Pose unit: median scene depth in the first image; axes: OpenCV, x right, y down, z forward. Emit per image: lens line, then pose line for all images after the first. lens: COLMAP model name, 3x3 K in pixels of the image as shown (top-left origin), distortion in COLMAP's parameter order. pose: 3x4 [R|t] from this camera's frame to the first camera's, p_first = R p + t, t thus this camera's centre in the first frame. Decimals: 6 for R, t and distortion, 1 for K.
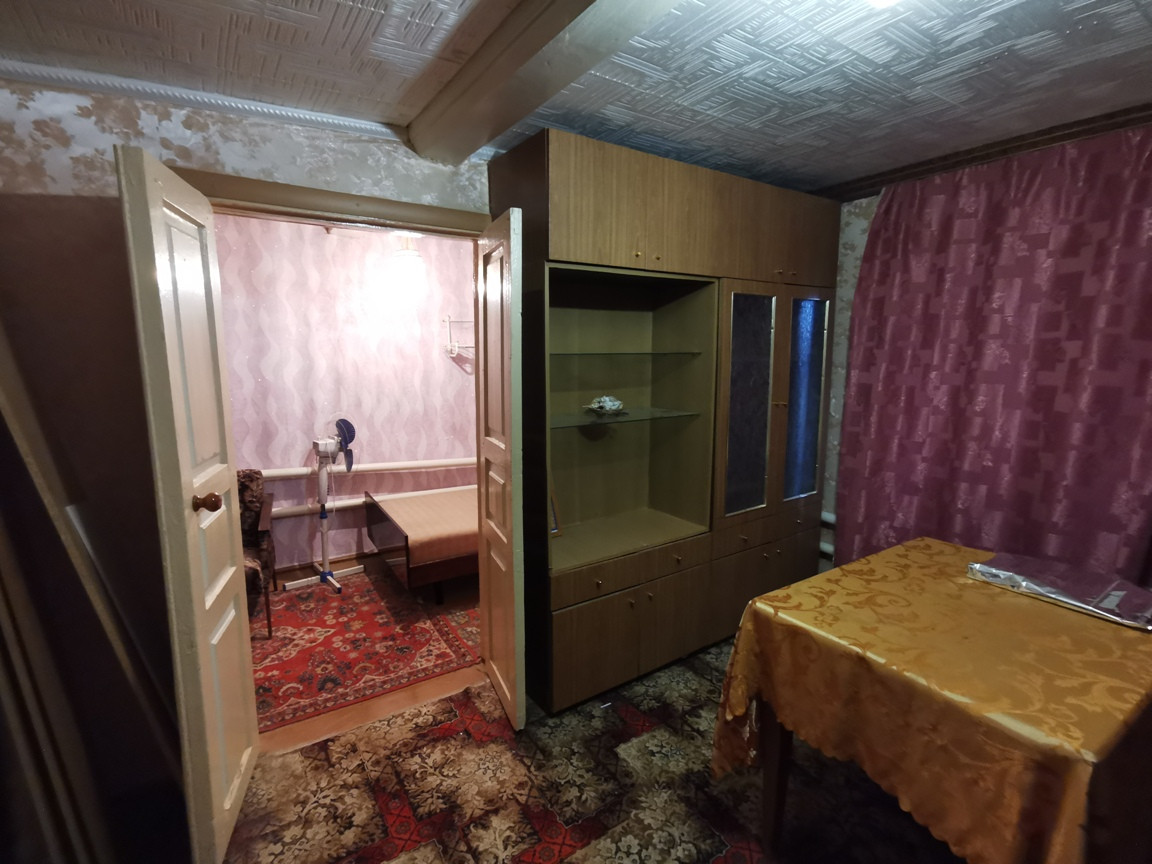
lens RADIAL K [[555.2, 0, 573.3], [0, 555.2, 435.8], [0, 0, 1]] dist [-0.044144, 0.048612]
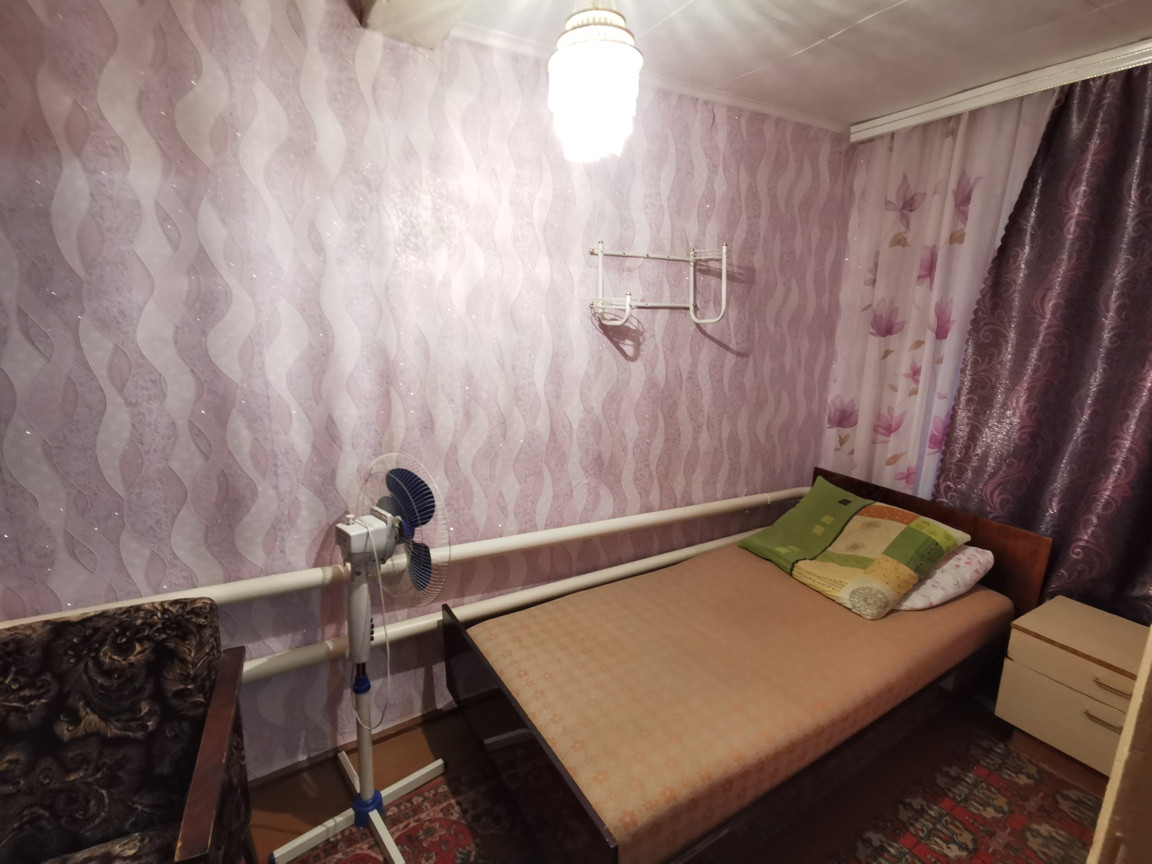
lens RADIAL K [[545.4, 0, 577.5], [0, 545.4, 435.5], [0, 0, 1]] dist [-0.040601, 0.045341]
pose [[0.999783, 0.019226, -0.007996, -0.266229], [-0.018603, 0.997251, 0.071718, -0.086873], [0.009352, -0.071553, 0.997393, 0.553648]]
